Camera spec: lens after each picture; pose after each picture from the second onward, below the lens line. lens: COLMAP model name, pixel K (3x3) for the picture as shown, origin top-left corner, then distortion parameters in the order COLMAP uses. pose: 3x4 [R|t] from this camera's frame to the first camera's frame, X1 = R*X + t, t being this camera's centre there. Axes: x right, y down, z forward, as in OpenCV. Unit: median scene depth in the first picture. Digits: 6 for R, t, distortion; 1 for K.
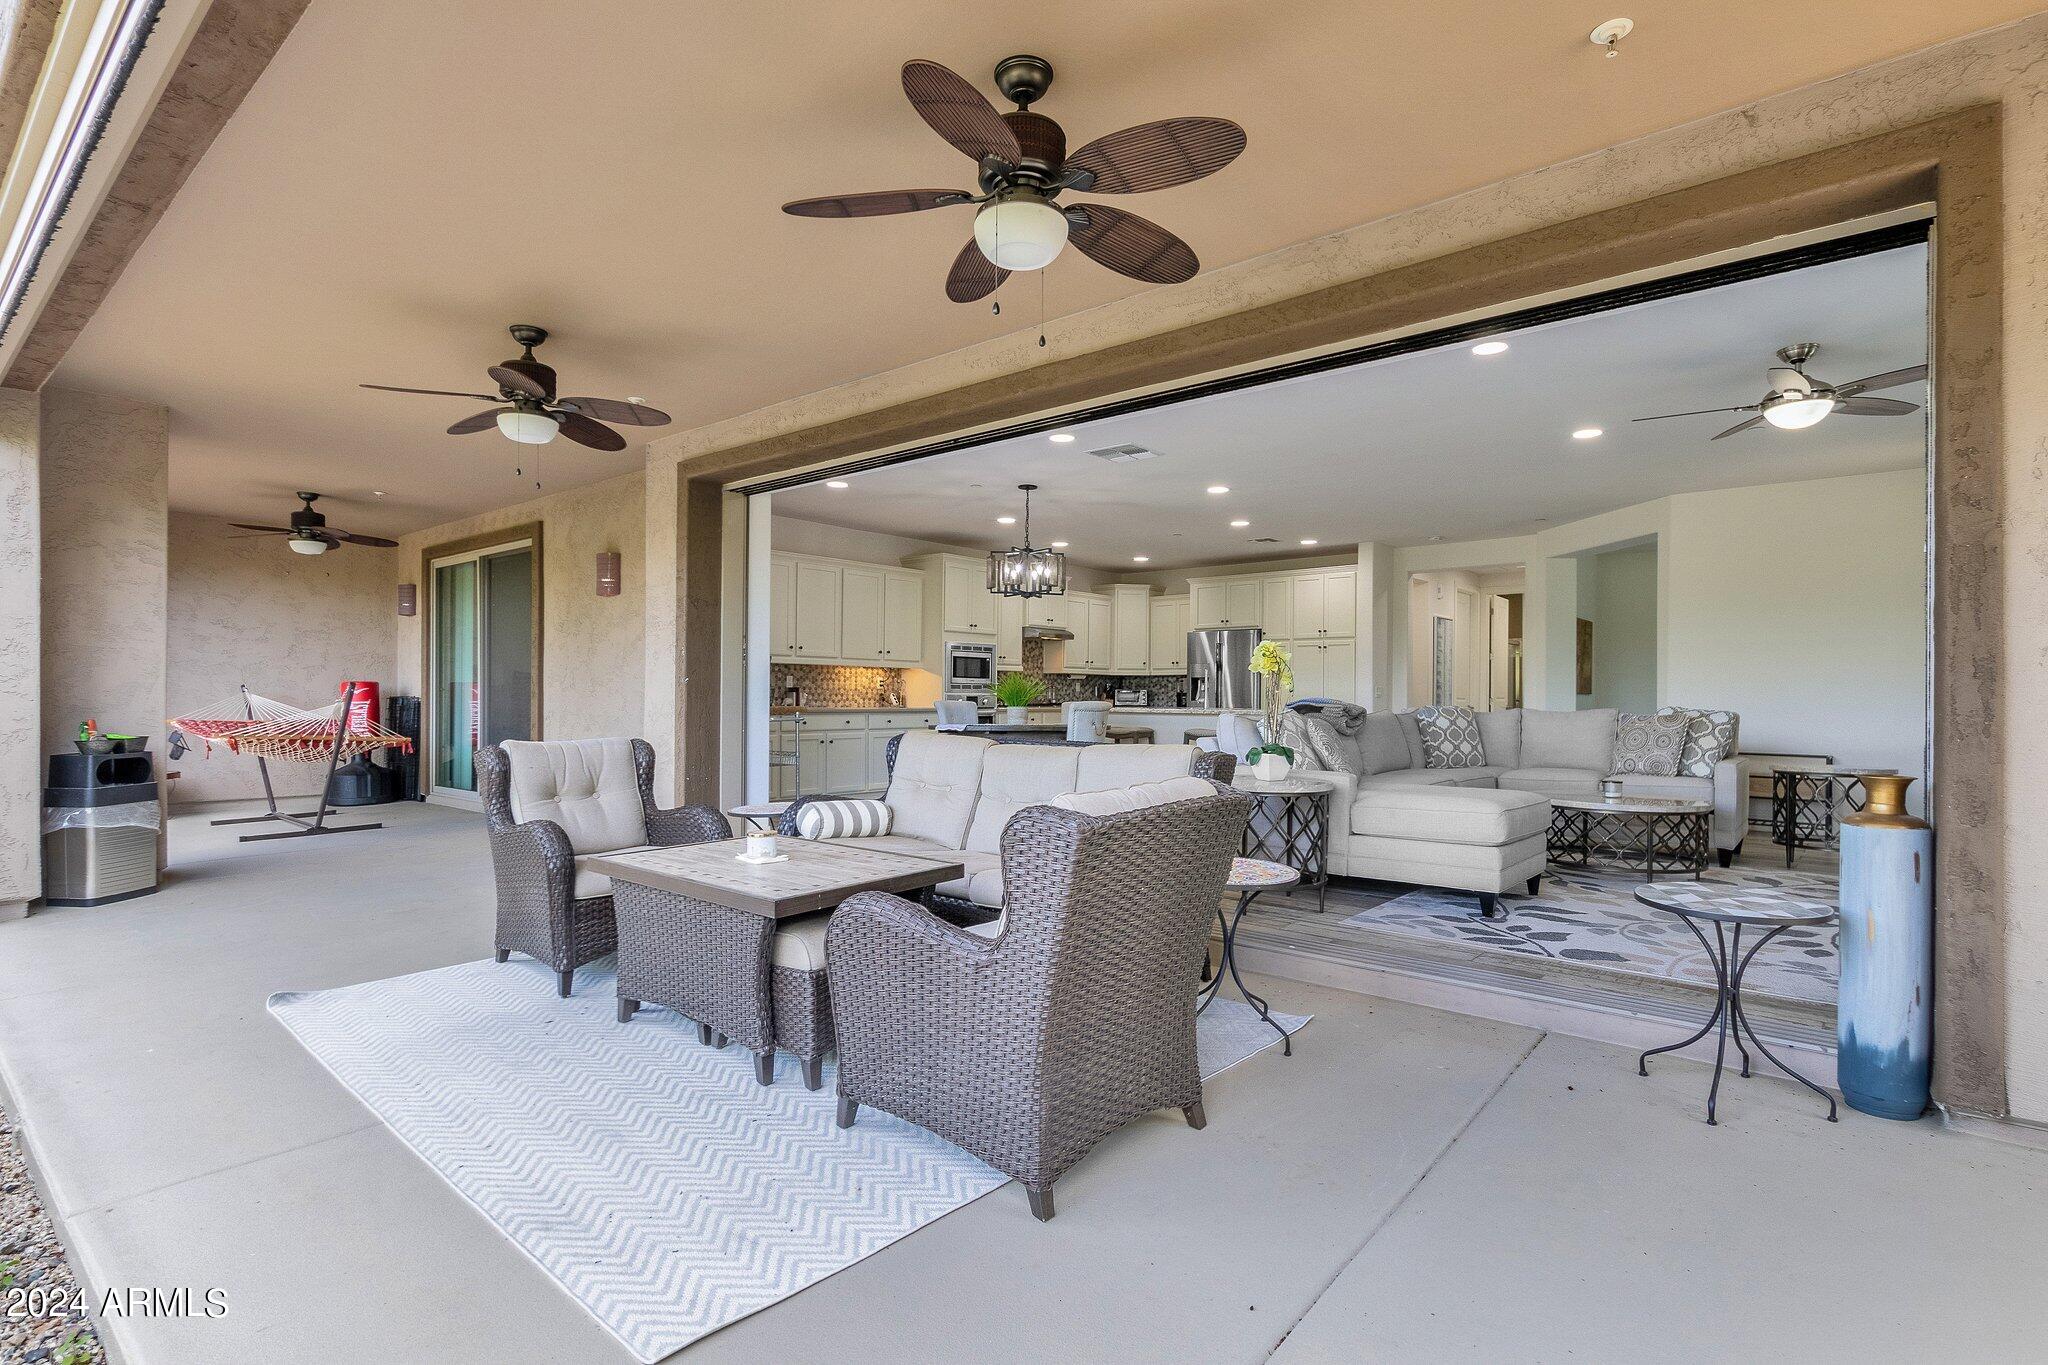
lens RADIAL K [[987.0, 0, 1021.3], [0, 987.0, 690.0], [0, 0, 1]] dist [0.003341, 0.000381]
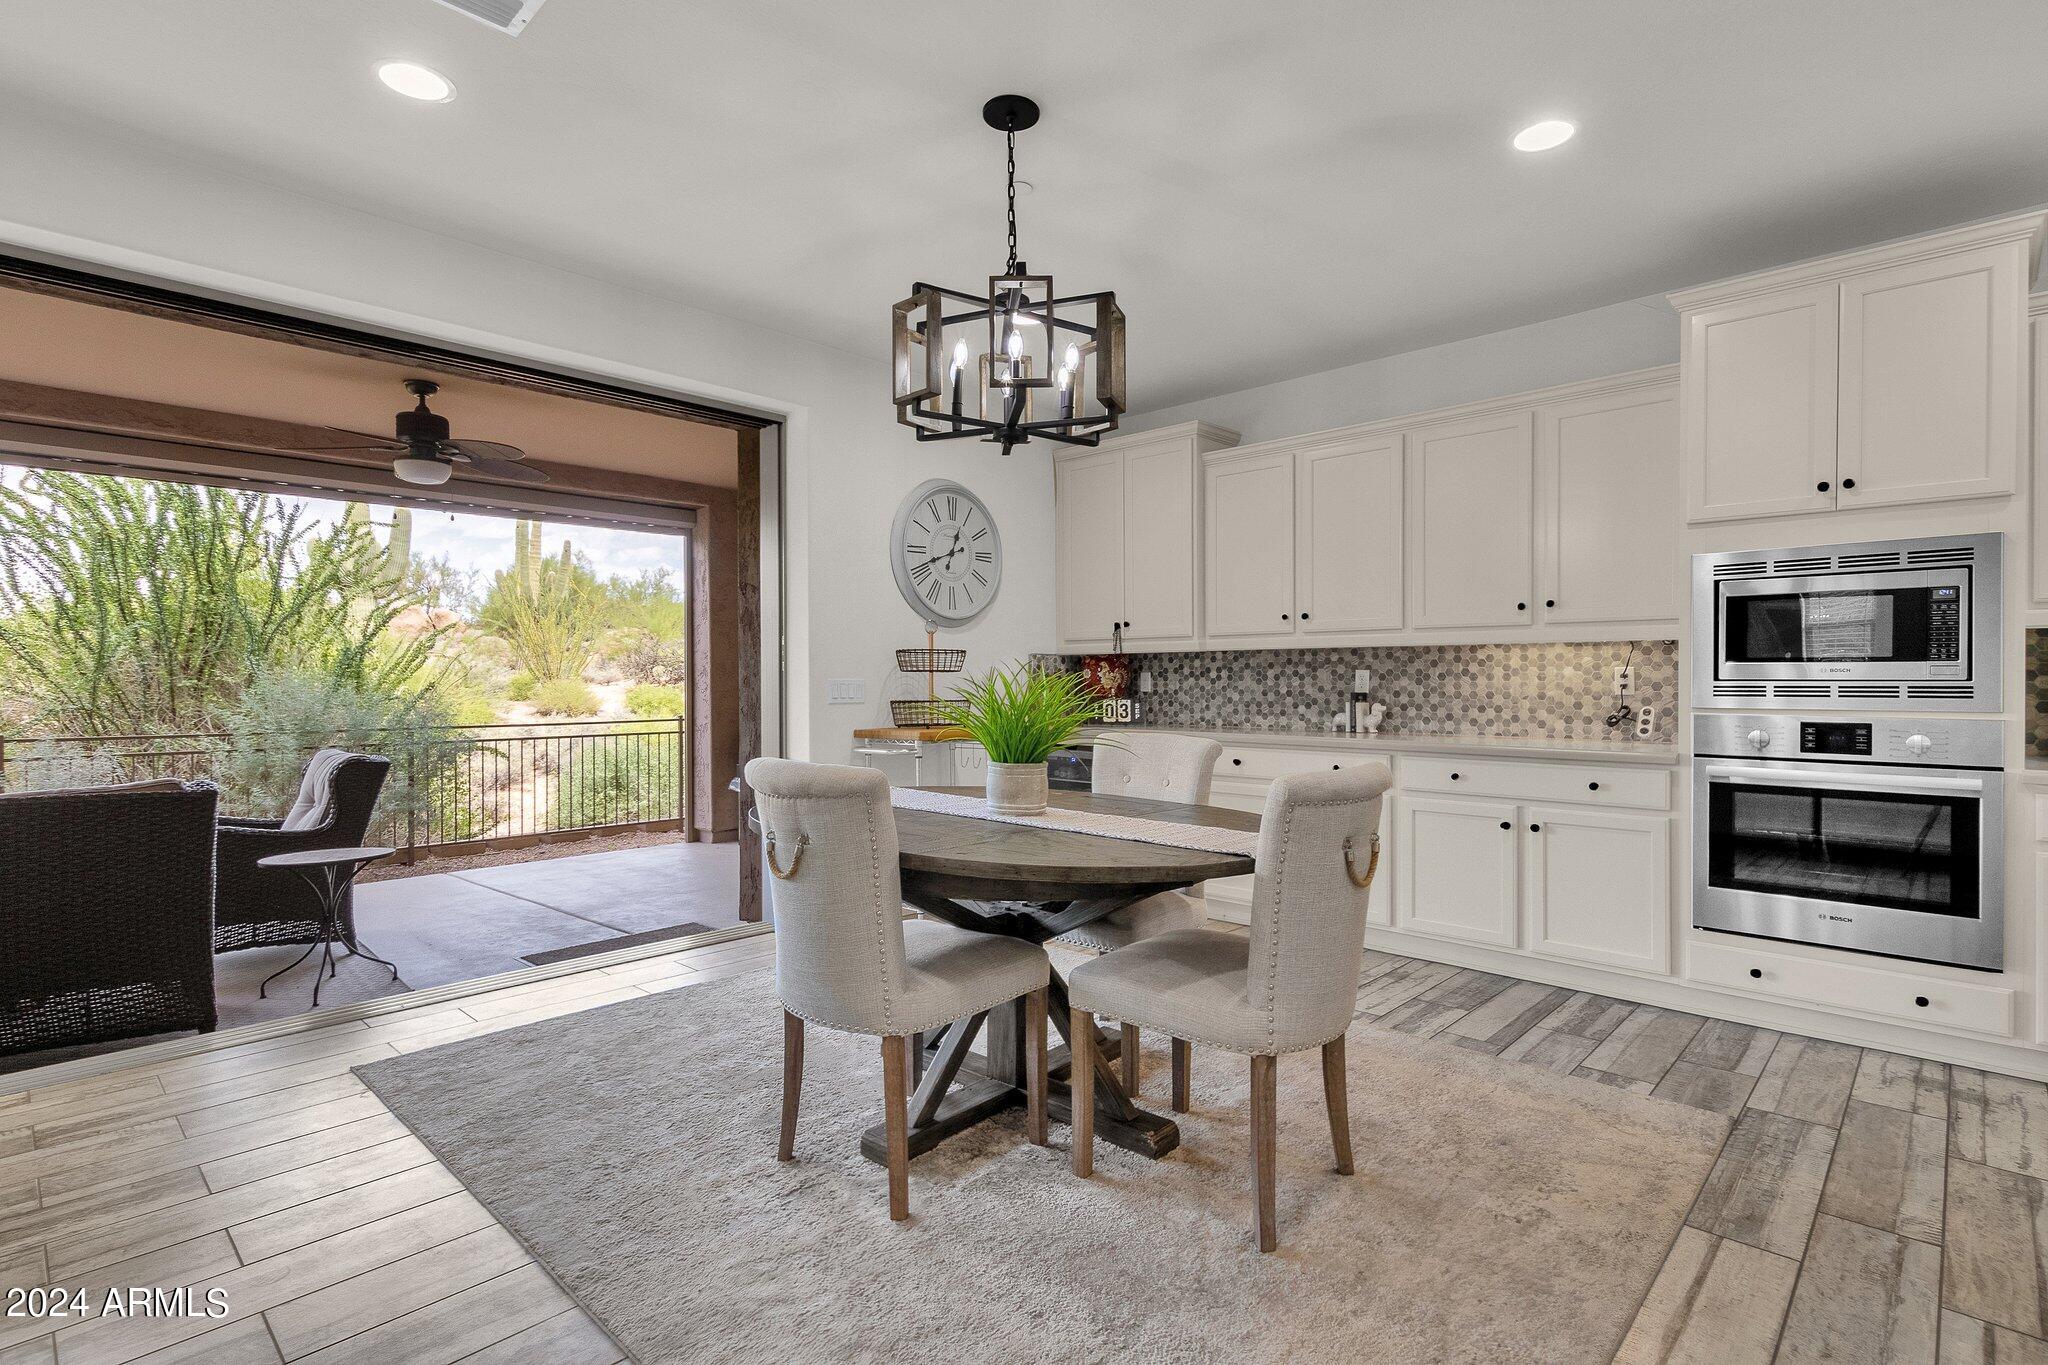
lens RADIAL K [[987.0, 0, 1031.9], [0, 987.0, 681.8], [0, 0, 1]] dist [0.003341, 0.000381]
pose [[-0.044258, -0.003629, -0.999014, 0.233456], [0.010330, 0.999938, -0.004090, -0.006676], [0.998967, -0.010501, -0.044218, 0.696448]]
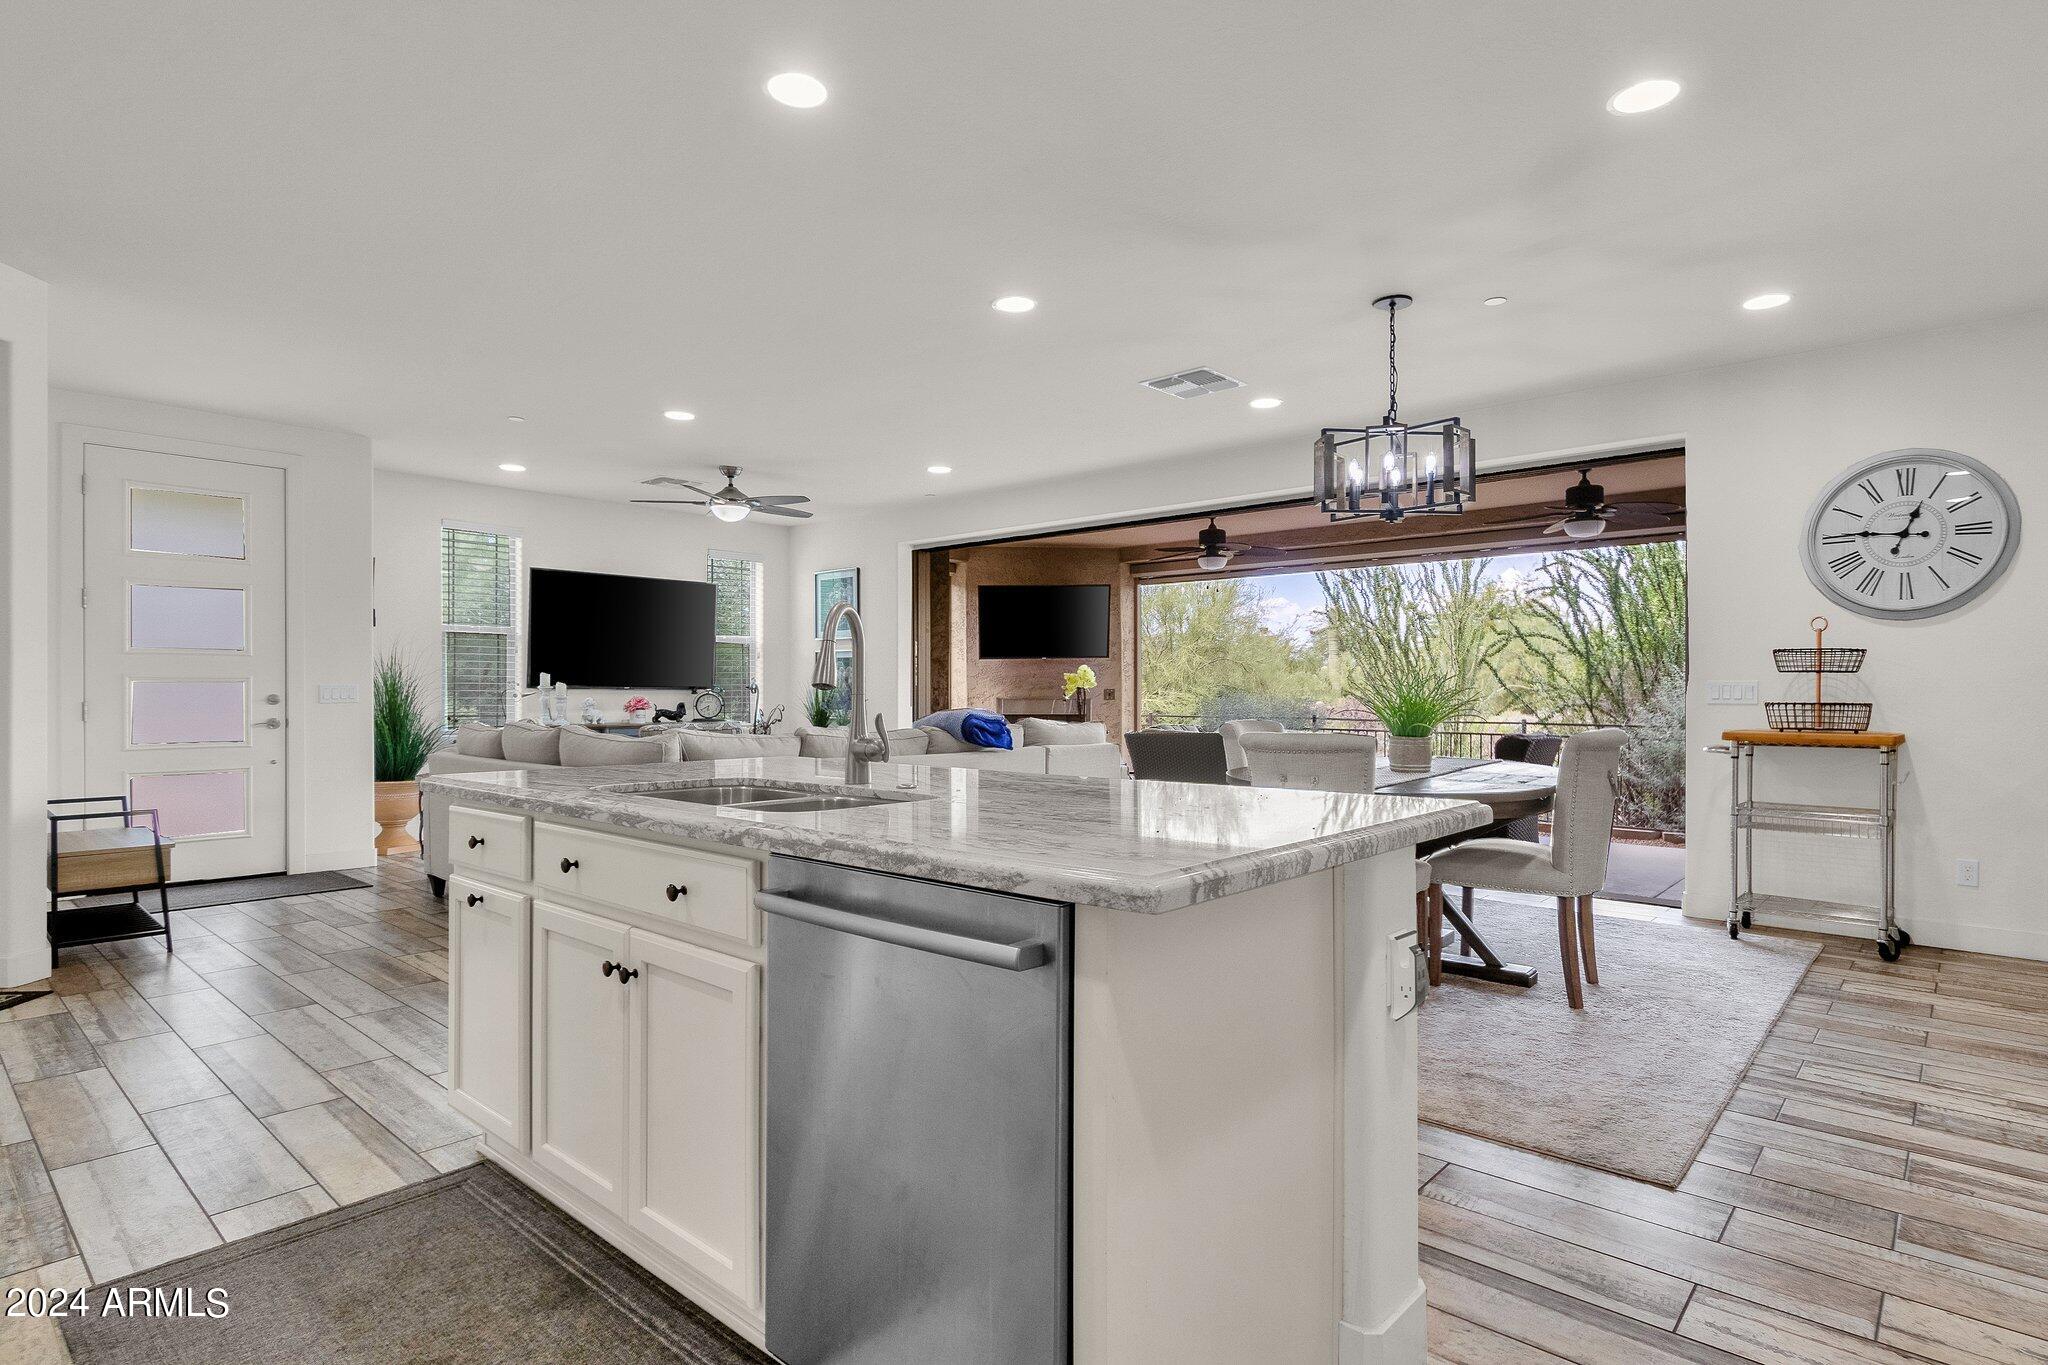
lens RADIAL K [[1042.6, 0, 990.2], [0, 1042.6, 688.8], [0, 0, 1]] dist [0.001813, 0.000095]
pose [[-0.998865, -0.007099, 0.047109, 0.124367], [-0.007526, 0.999932, -0.008893, -0.000697], [-0.047043, -0.009238, -0.998850, 1.058670]]
